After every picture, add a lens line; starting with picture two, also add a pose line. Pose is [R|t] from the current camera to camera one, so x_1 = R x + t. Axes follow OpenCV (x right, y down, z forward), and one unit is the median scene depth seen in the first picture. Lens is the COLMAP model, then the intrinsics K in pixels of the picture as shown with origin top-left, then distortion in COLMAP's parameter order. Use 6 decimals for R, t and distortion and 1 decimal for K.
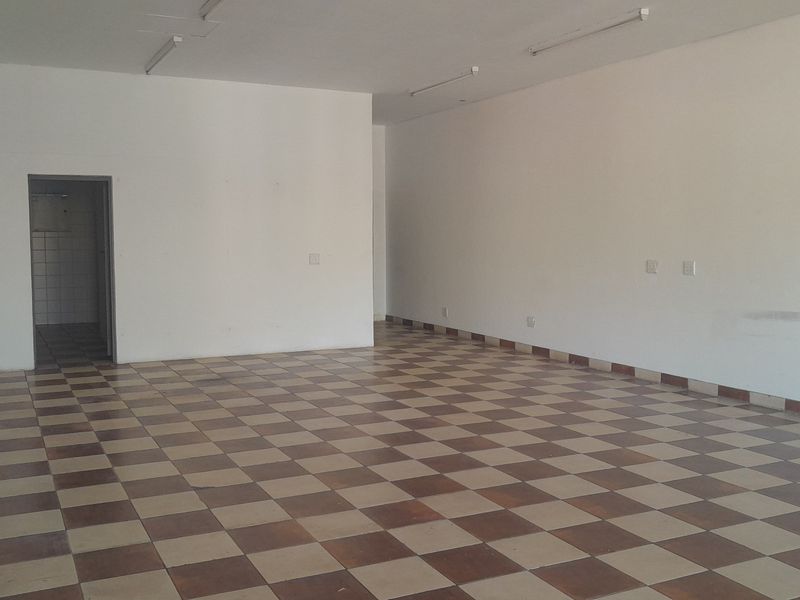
lens RADIAL K [[825.5, 0, 400.0], [0, 825.5, 300.0], [0, 0, 1]] dist [0.223730, -0.775619]
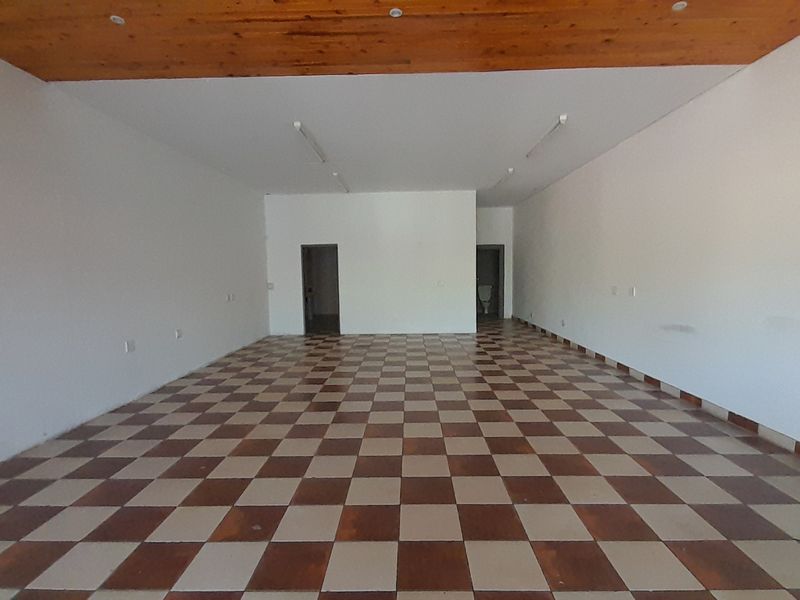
lens RADIAL K [[428.5, 0, 402.4], [0, 428.5, 310.4], [0, 0, 1]] dist [0.043779, -0.019561]
pose [[0.890627, 0.031878, -0.453616, 0.261595], [-0.023657, 0.999437, 0.023788, -0.011704], [0.454119, -0.010455, 0.890880, 0.118777]]
